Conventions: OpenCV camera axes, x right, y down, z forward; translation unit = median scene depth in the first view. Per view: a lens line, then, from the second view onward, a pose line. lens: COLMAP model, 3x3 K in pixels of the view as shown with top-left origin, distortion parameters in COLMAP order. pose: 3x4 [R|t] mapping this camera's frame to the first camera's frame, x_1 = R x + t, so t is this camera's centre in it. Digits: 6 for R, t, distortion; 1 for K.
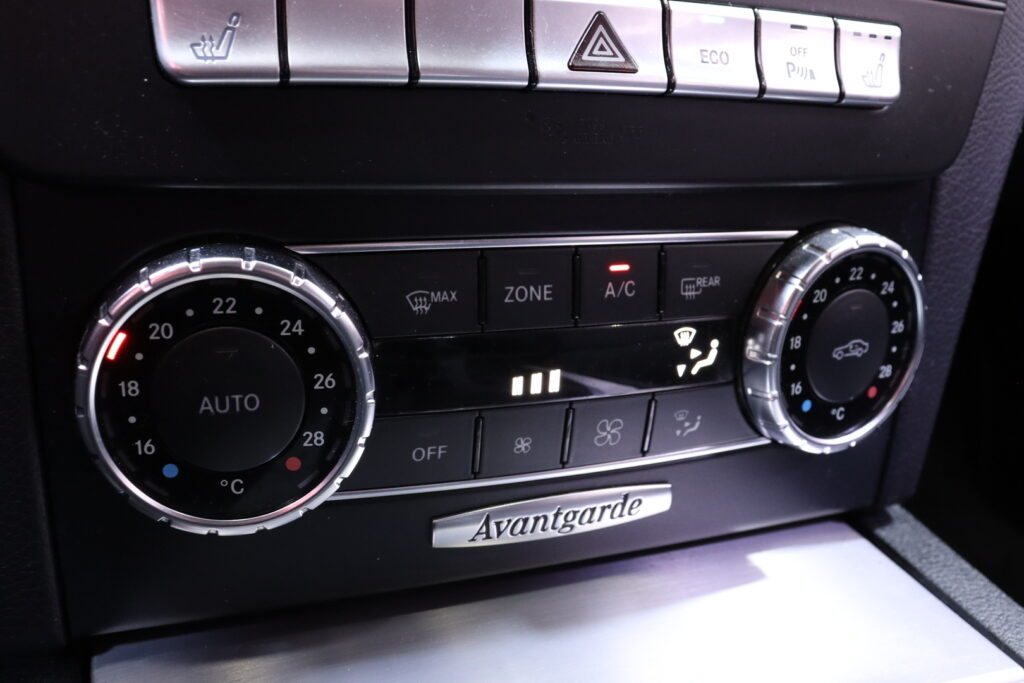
lens RADIAL K [[927.4, 0, 512.0], [0, 927.4, 341.5], [0, 0, 1]] dist [-0.144350, 0.007196]
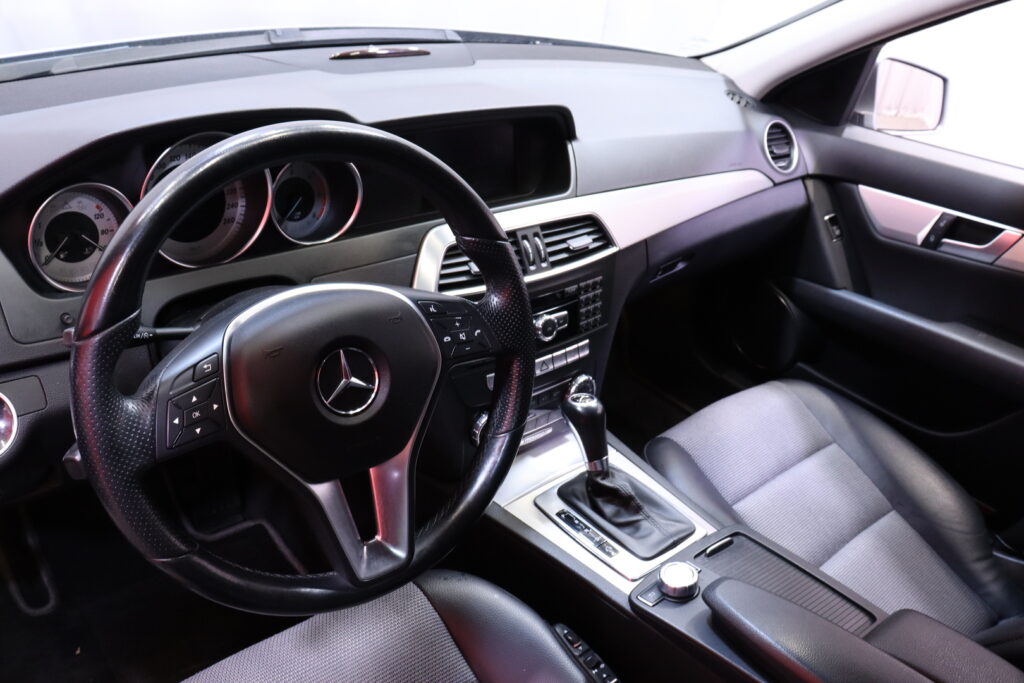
lens RADIAL K [[831.4, 0, 512.0], [0, 831.4, 341.5], [0, 0, 1]] dist [-0.192192, 0.148785]
pose [[0.944636, -0.128881, 0.301748, -1.700396], [0.070150, 0.977693, 0.197979, -1.542882], [-0.320533, -0.165850, 0.932605, -3.955099]]
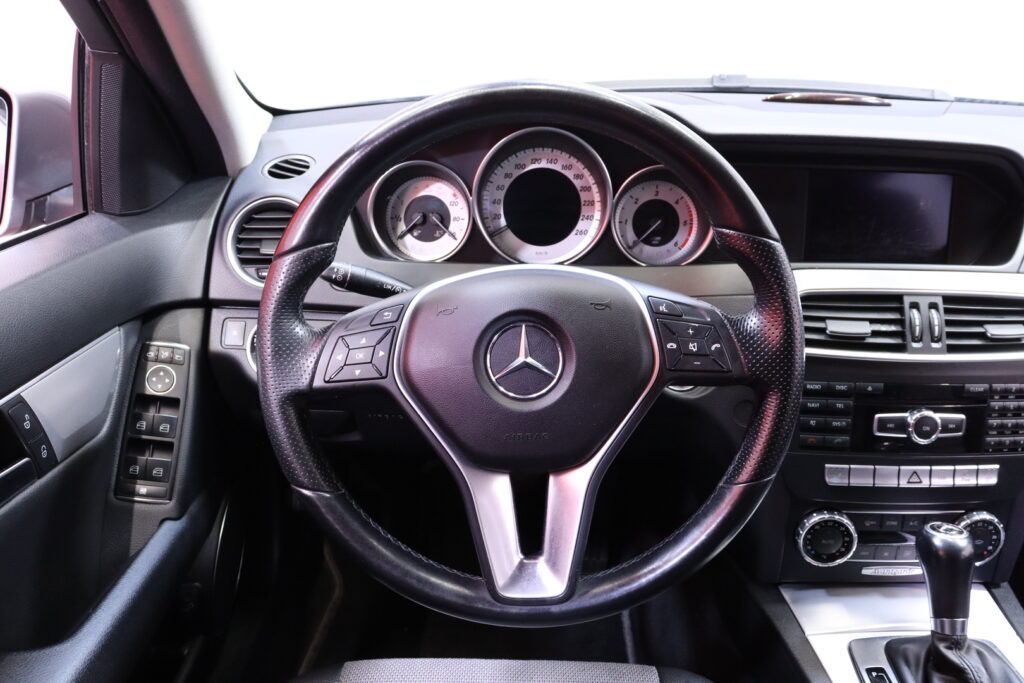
lens RADIAL K [[831.4, 0, 512.0], [0, 831.4, 341.5], [0, 0, 1]] dist [-0.192192, 0.148785]
pose [[0.913400, 0.093800, -0.396108, -0.227668], [-0.084404, 0.995582, 0.041128, -0.972699], [0.398216, -0.004133, 0.917283, -3.422794]]
